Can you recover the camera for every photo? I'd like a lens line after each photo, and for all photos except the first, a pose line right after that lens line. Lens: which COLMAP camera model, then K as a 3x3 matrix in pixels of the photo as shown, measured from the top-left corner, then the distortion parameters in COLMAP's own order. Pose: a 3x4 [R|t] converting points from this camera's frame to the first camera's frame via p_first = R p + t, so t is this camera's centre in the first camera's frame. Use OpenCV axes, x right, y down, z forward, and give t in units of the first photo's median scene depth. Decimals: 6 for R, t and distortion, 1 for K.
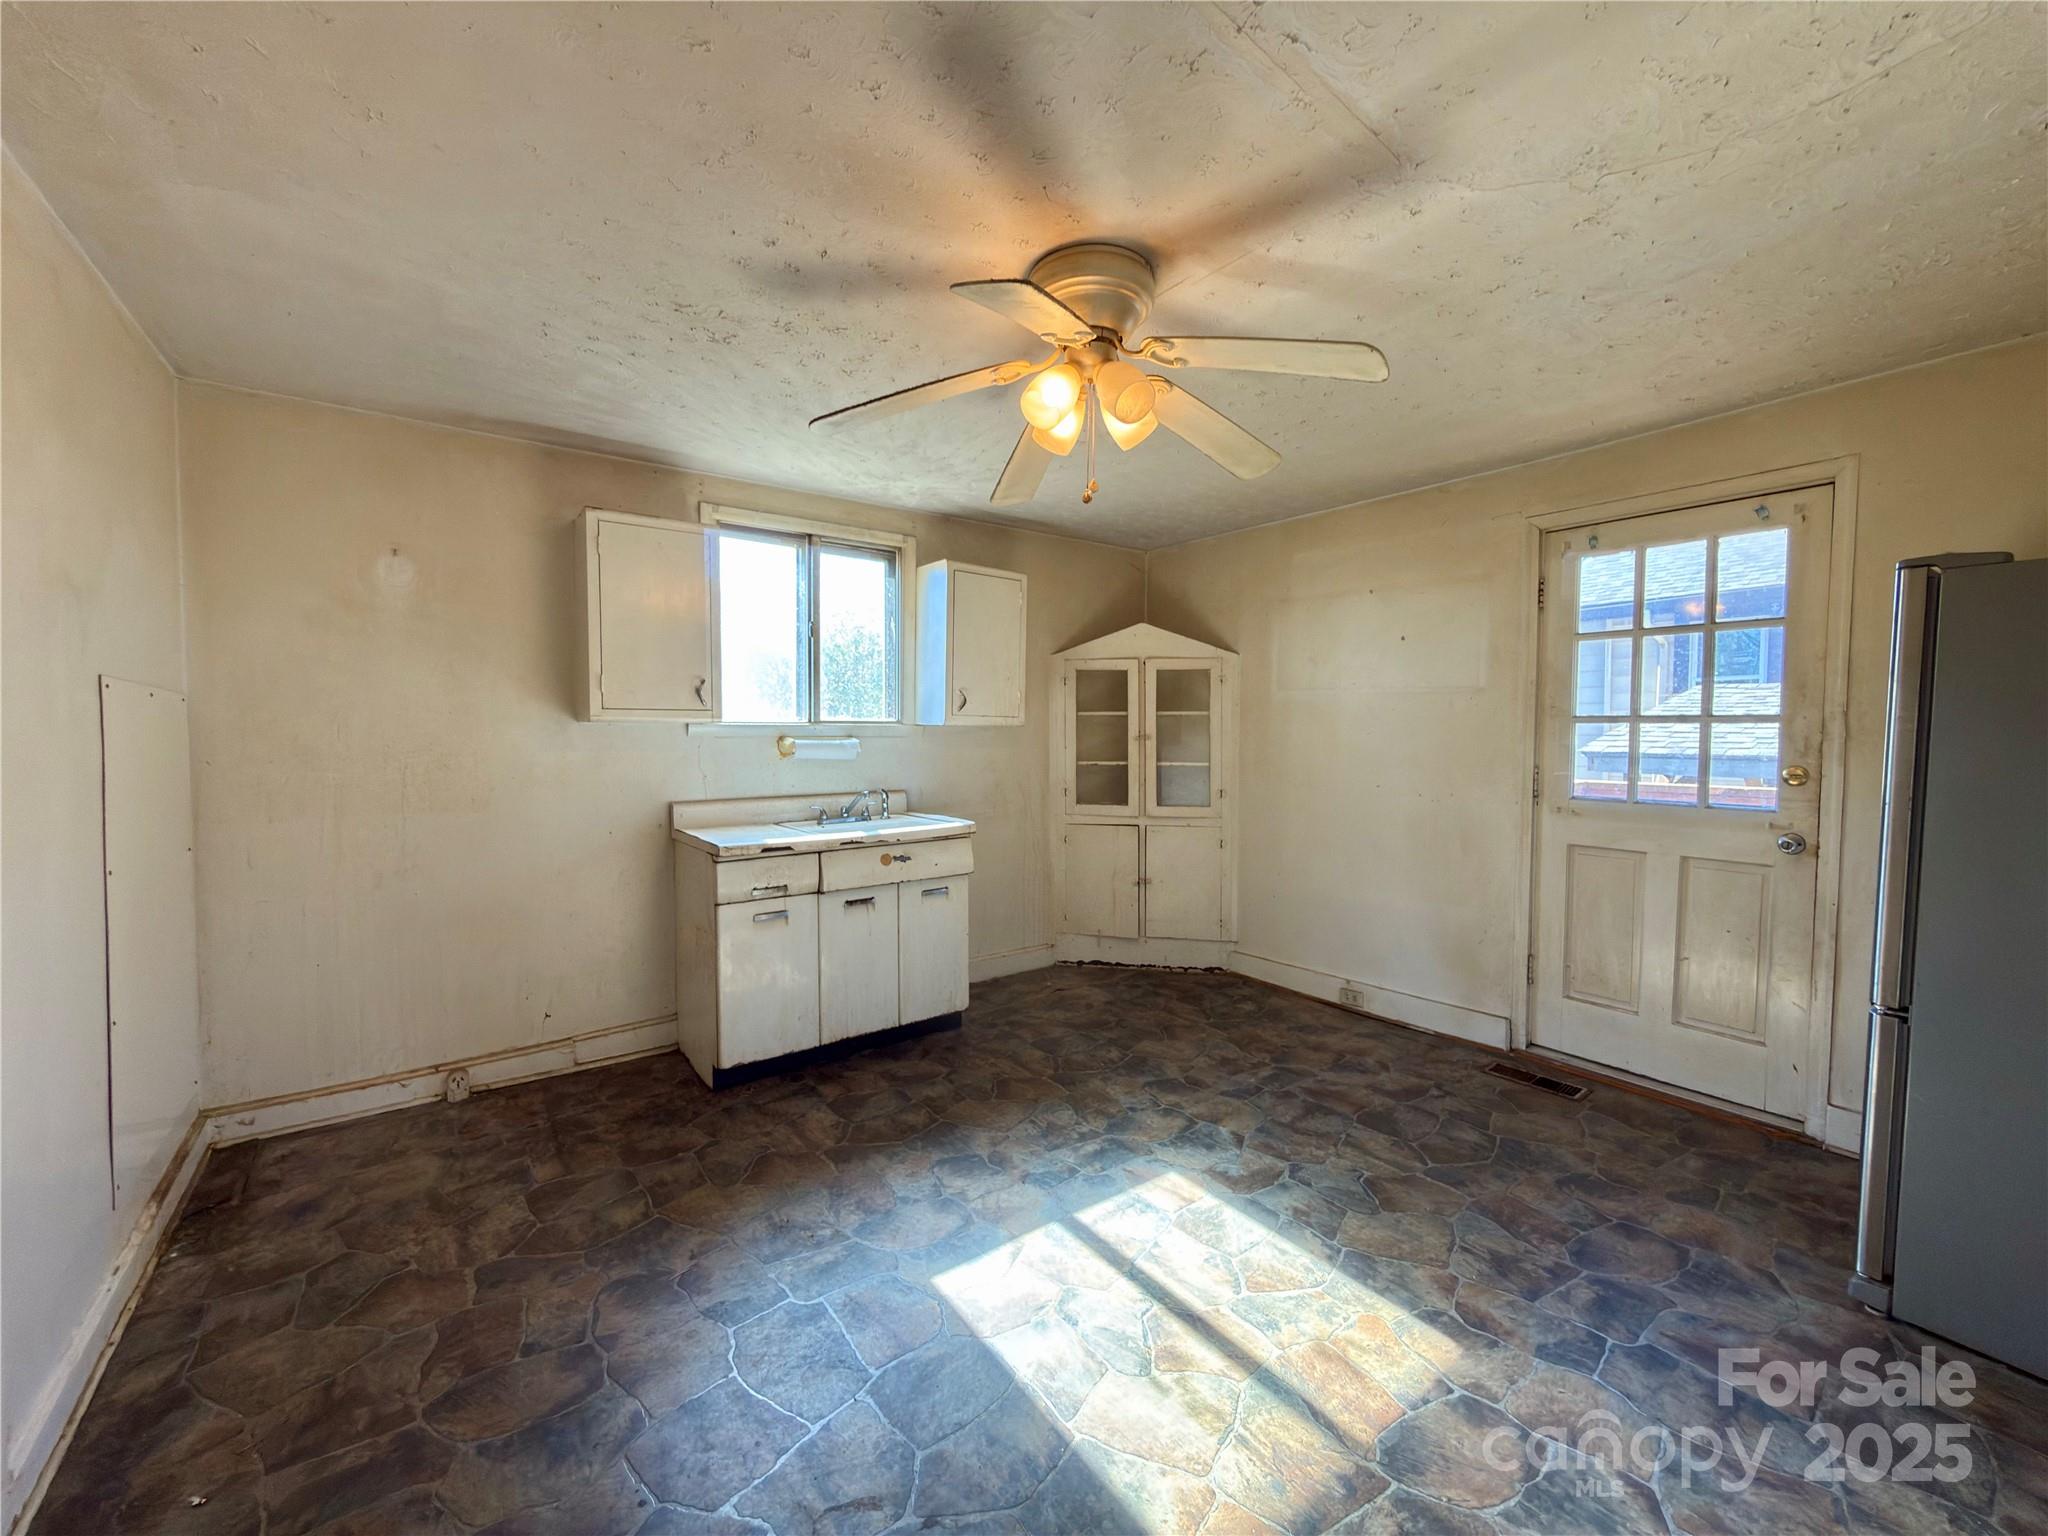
lens RADIAL K [[818.5, 0, 1018.8], [0, 818.5, 750.0], [0, 0, 1]] dist [-0.001543, -0.000038]
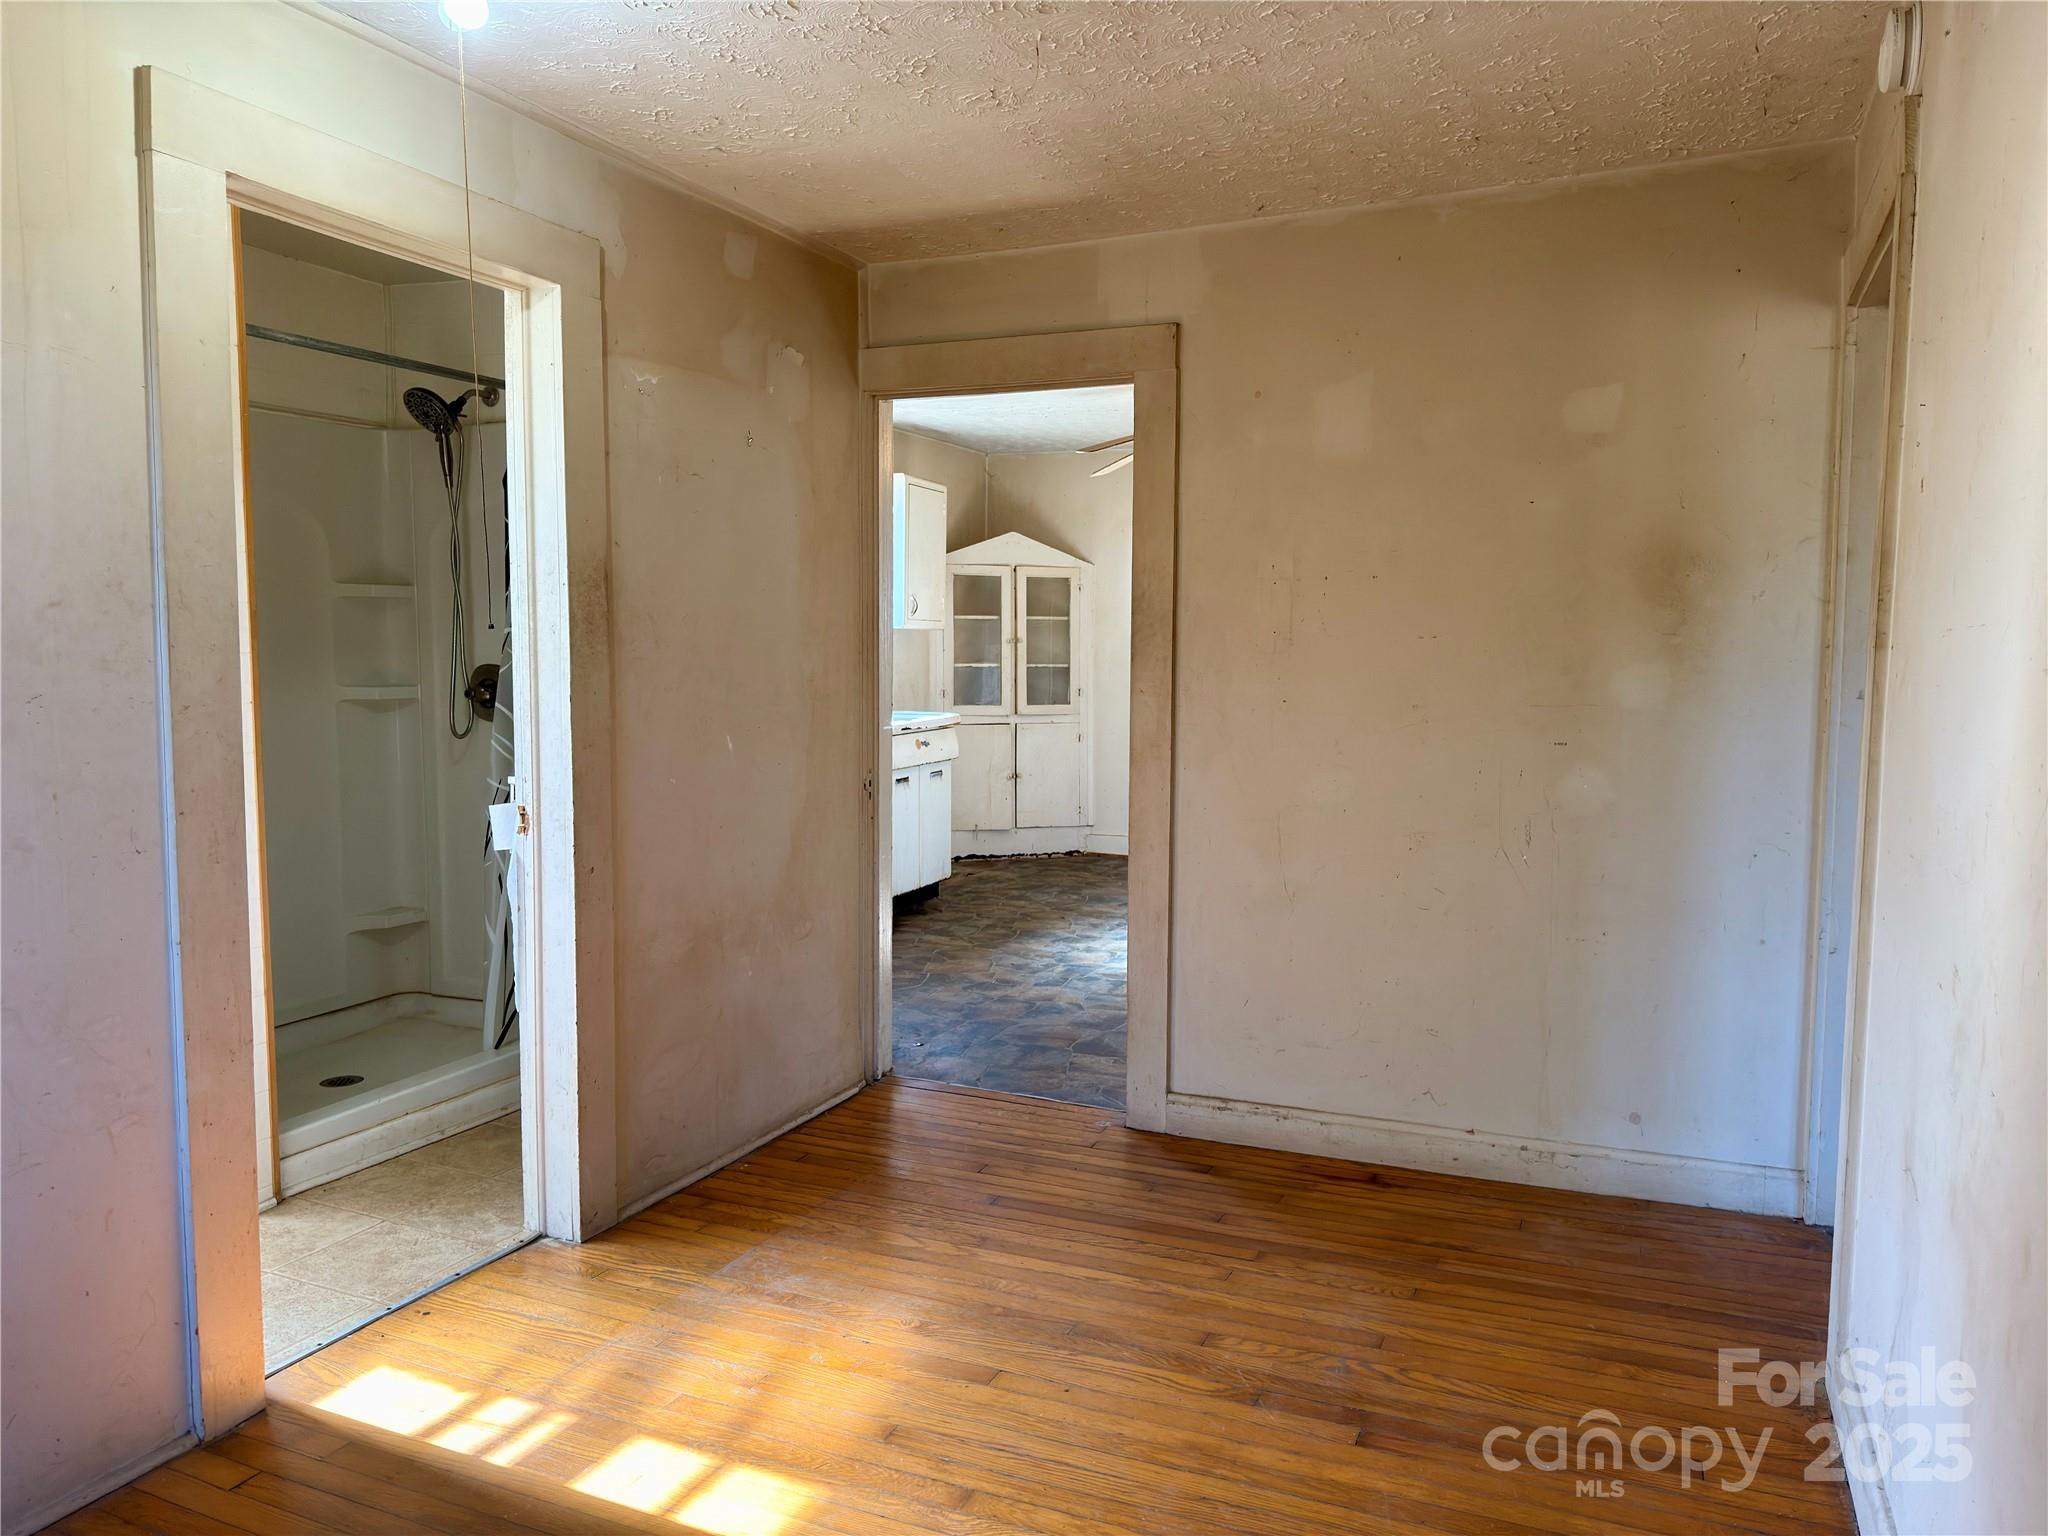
lens RADIAL K [[1437.4, 0, 1005.5], [0, 1437.4, 774.1], [0, 0, 1]] dist [0.001411, -0.015815]
pose [[0.864577, -0.038054, 0.501058, -0.951833], [-0.001066, 0.996987, 0.077558, 0.015203], [-0.502500, -0.067589, 0.861931, -0.730363]]
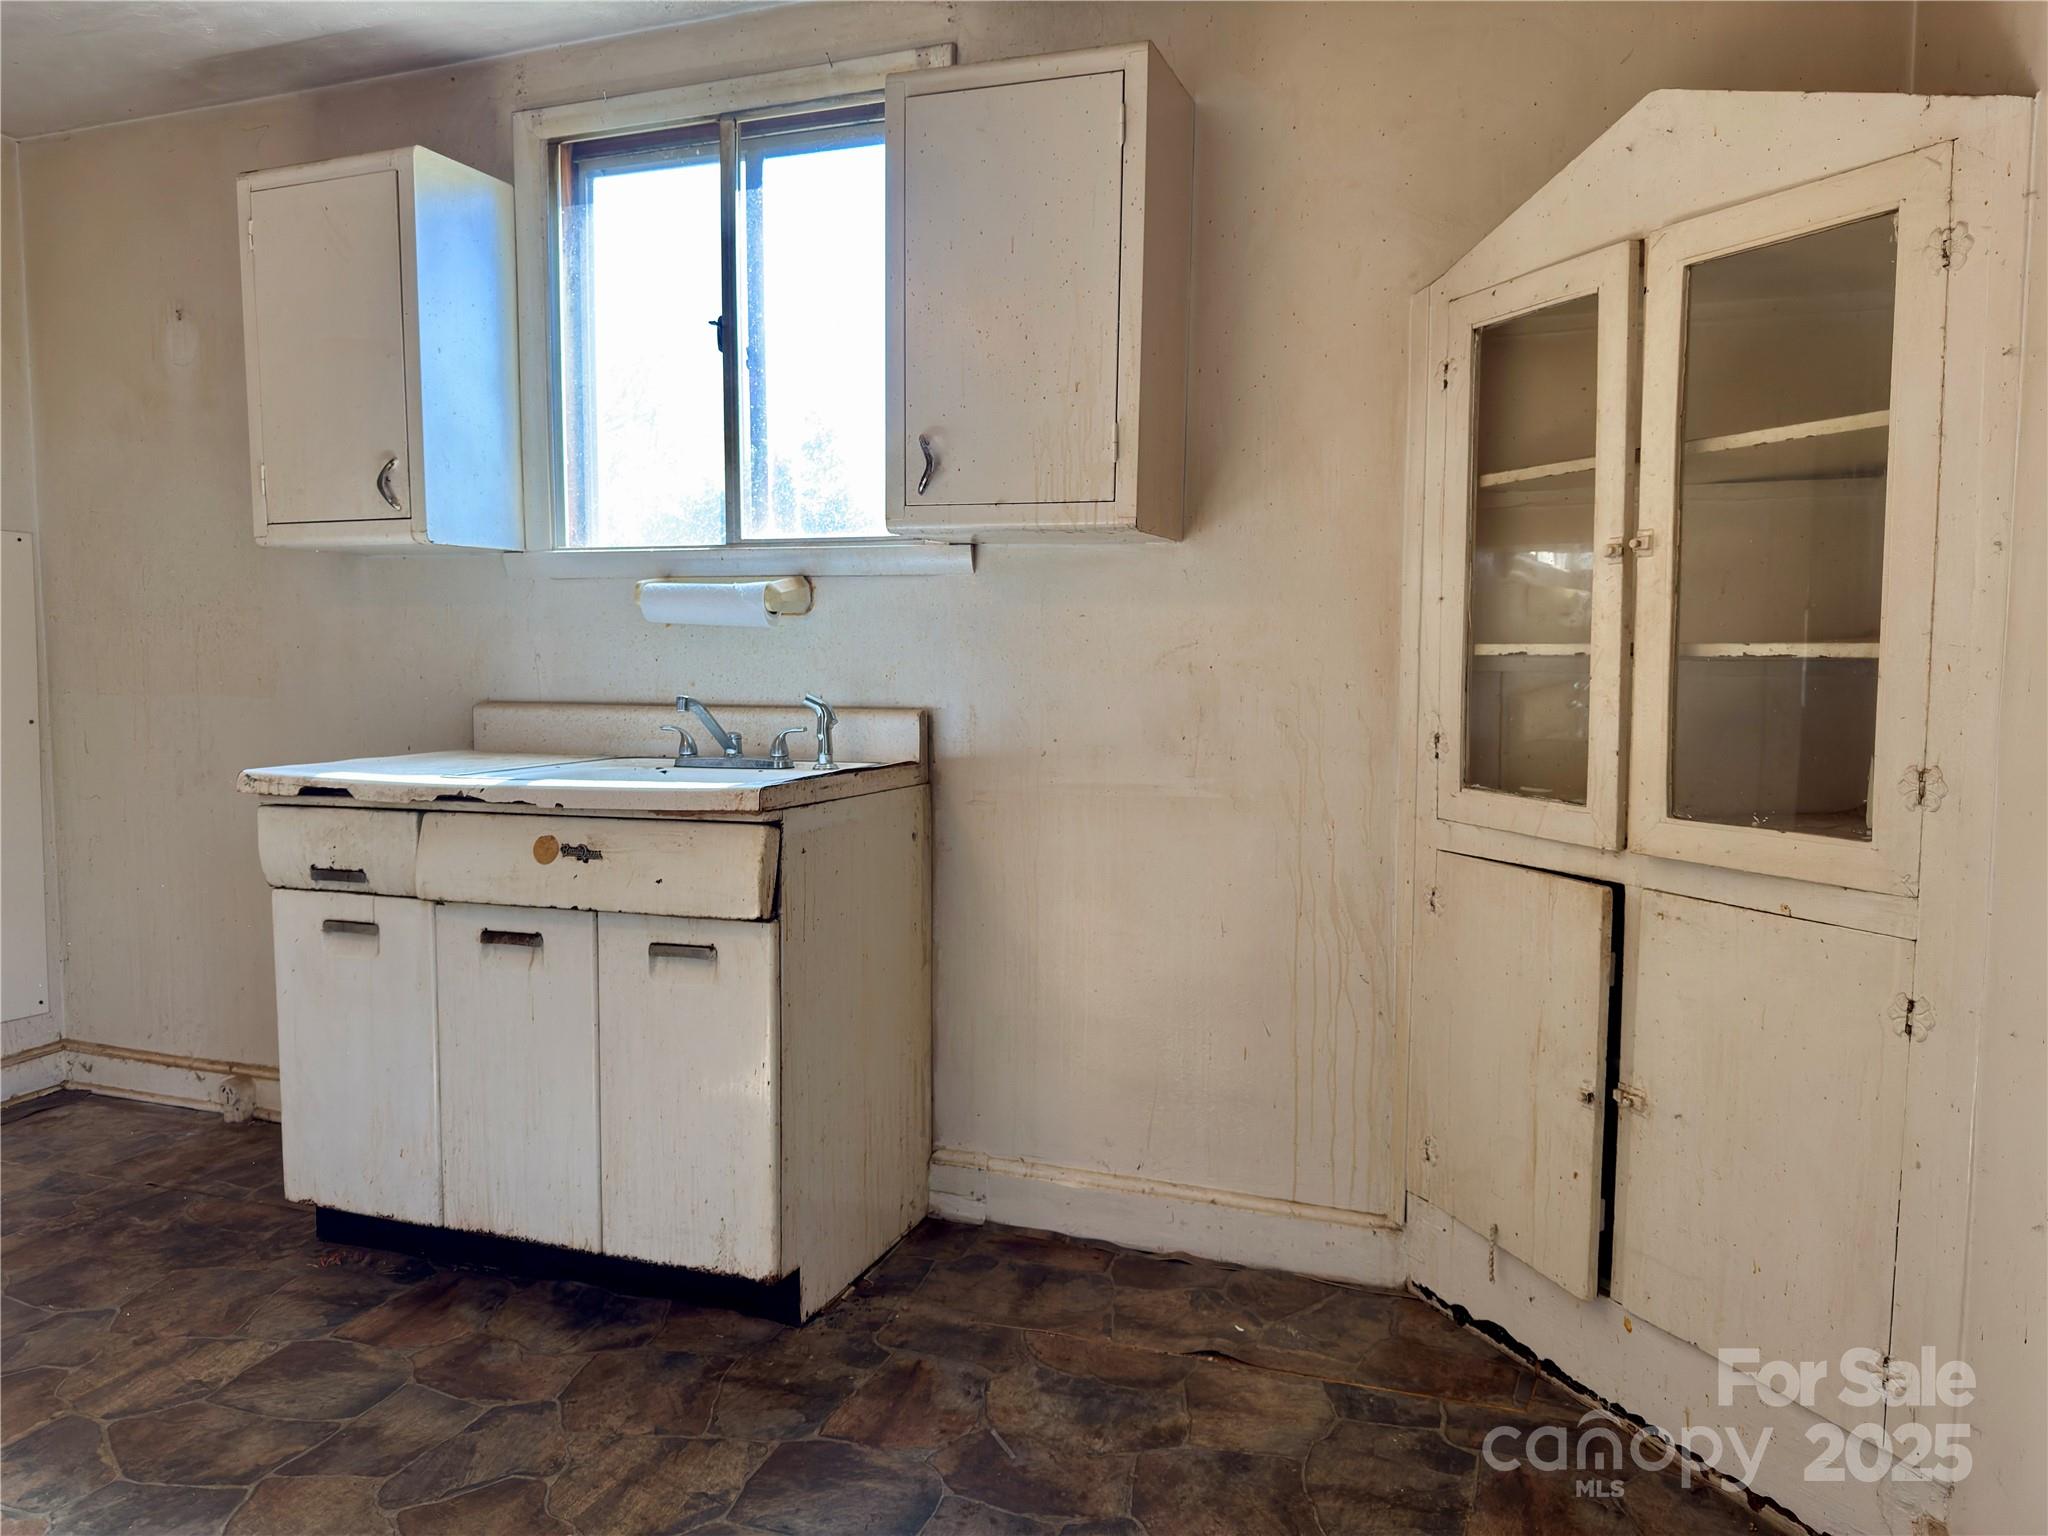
lens RADIAL K [[1437.4, 0, 1018.1], [0, 1437.4, 768.2], [0, 0, 1]] dist [0.001411, -0.015815]
pose [[0.549583, 0.065389, -0.832876, 0.506893], [-0.022925, 0.997737, 0.063204, 0.035921], [0.835124, -0.015642, 0.549839, 0.701846]]
